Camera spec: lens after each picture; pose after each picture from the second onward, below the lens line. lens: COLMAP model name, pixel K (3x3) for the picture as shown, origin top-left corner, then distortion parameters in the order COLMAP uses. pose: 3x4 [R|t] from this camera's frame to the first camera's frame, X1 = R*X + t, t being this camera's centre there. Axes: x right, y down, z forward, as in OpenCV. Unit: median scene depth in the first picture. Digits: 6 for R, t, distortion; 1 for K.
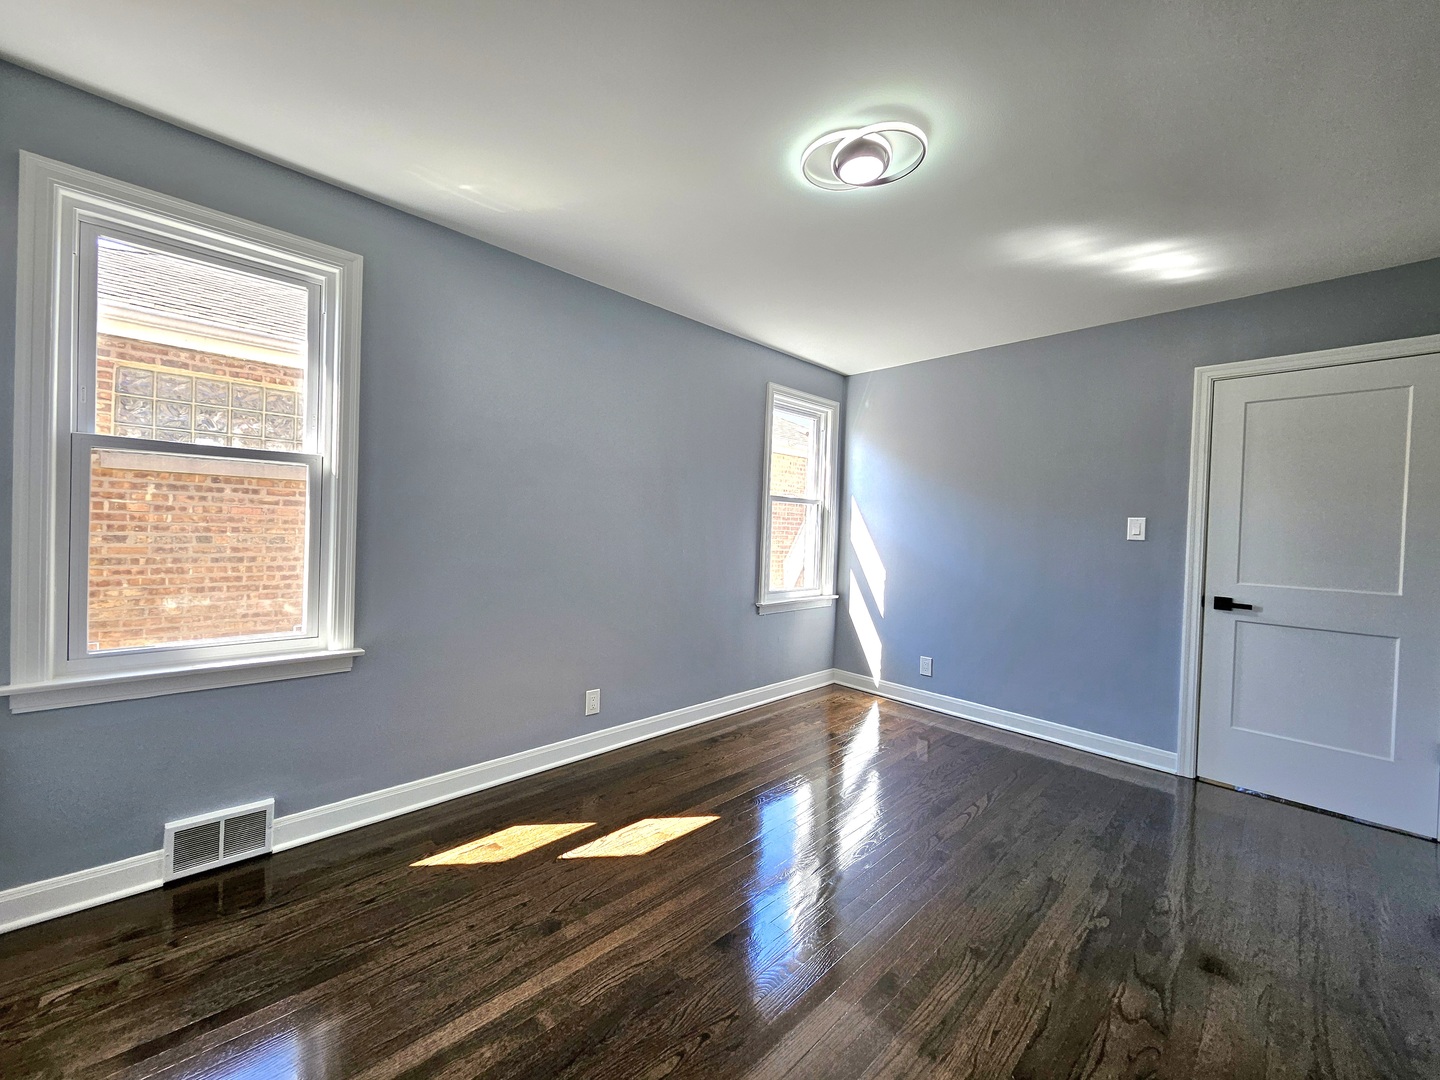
lens RADIAL K [[569.1, 0, 712.0], [0, 569.1, 531.8], [0, 0, 1]] dist [-0.001336, -0.000388]
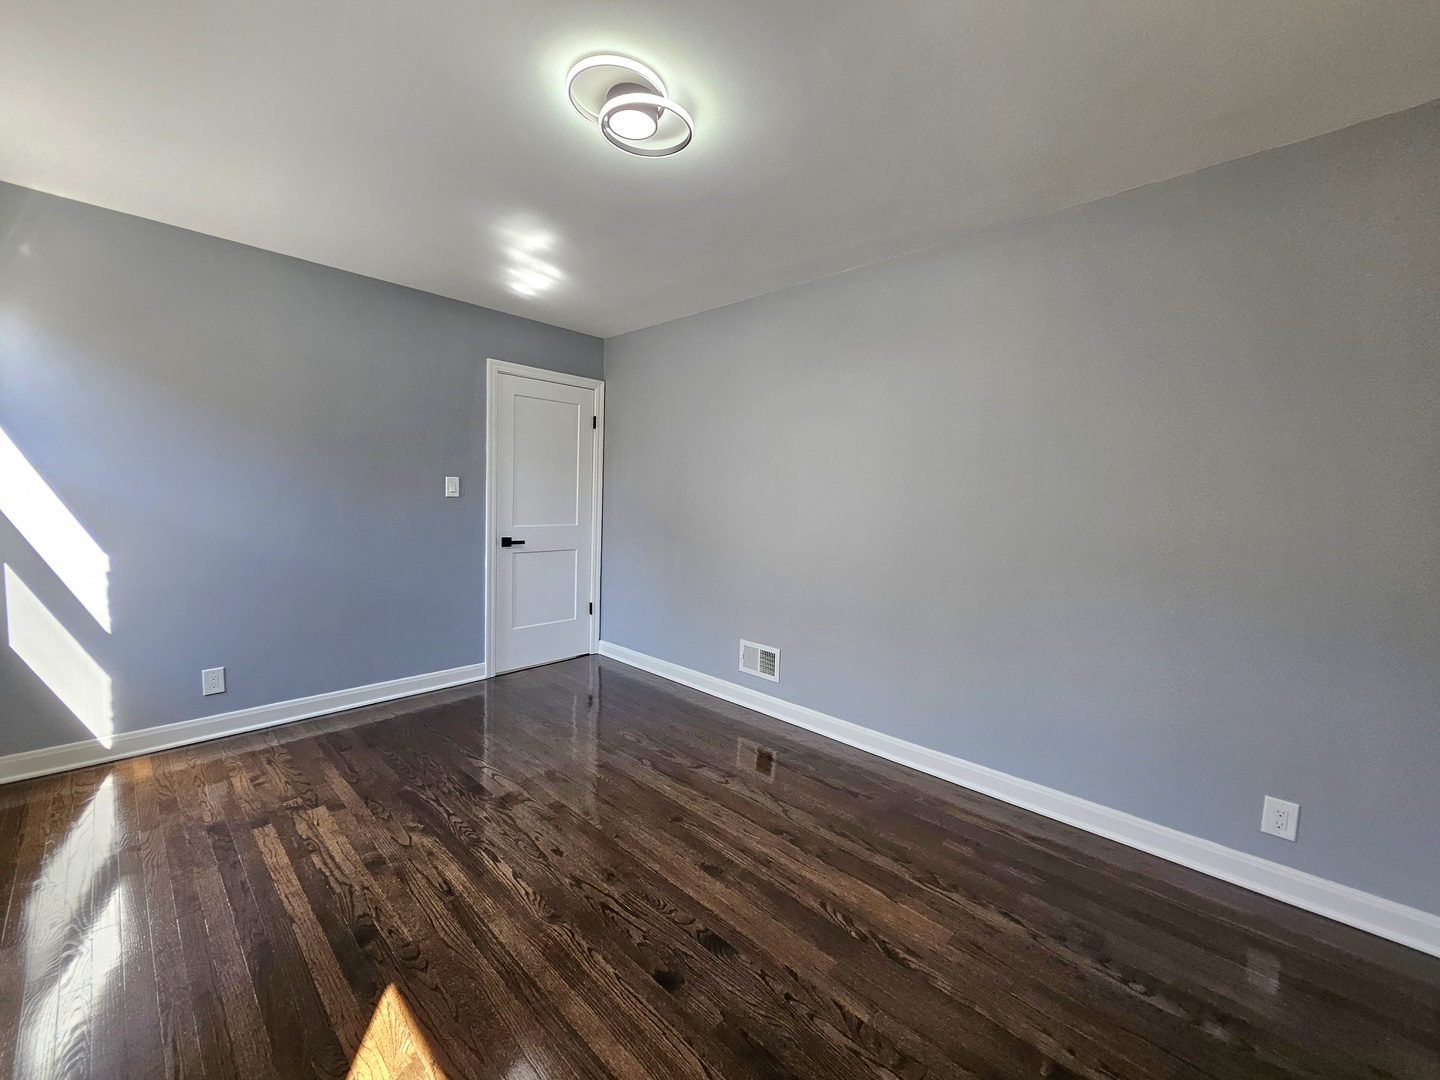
lens RADIAL K [[569.1, 0, 712.0], [0, 569.1, 531.8], [0, 0, 1]] dist [-0.001336, -0.000388]
pose [[-0.048906, -0.099754, 0.993810, -0.449140], [-0.016679, 0.994943, 0.099047, -0.038857], [-0.998664, -0.011732, -0.050322, 0.553578]]
